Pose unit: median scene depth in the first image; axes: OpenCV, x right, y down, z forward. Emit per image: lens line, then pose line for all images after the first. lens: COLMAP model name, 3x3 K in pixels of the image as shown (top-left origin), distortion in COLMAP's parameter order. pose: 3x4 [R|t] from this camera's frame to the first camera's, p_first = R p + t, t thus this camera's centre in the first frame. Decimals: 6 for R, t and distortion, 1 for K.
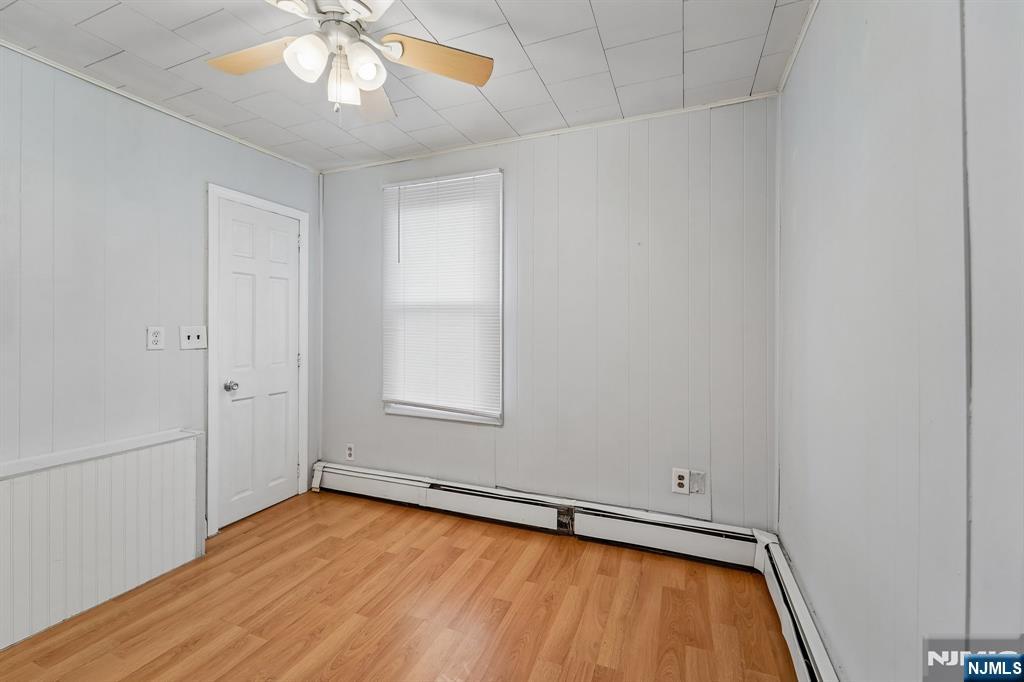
lens RADIAL K [[424.1, 0, 510.5], [0, 424.1, 328.4], [0, 0, 1]] dist [0.000356, -0.000668]
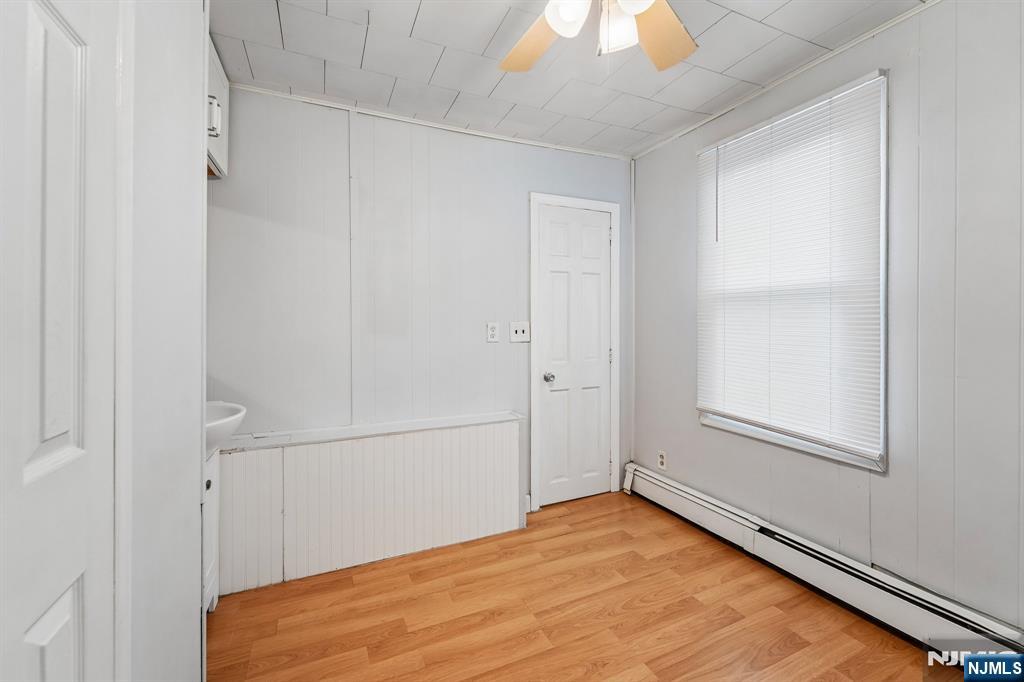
lens RADIAL K [[424.1, 0, 510.5], [0, 424.1, 328.4], [0, 0, 1]] dist [0.000356, -0.000668]
pose [[0.722039, 0.001330, -0.691851, 0.015718], [0.007002, 0.999933, 0.009229, 0.001462], [0.691817, -0.011507, 0.721981, 0.164303]]
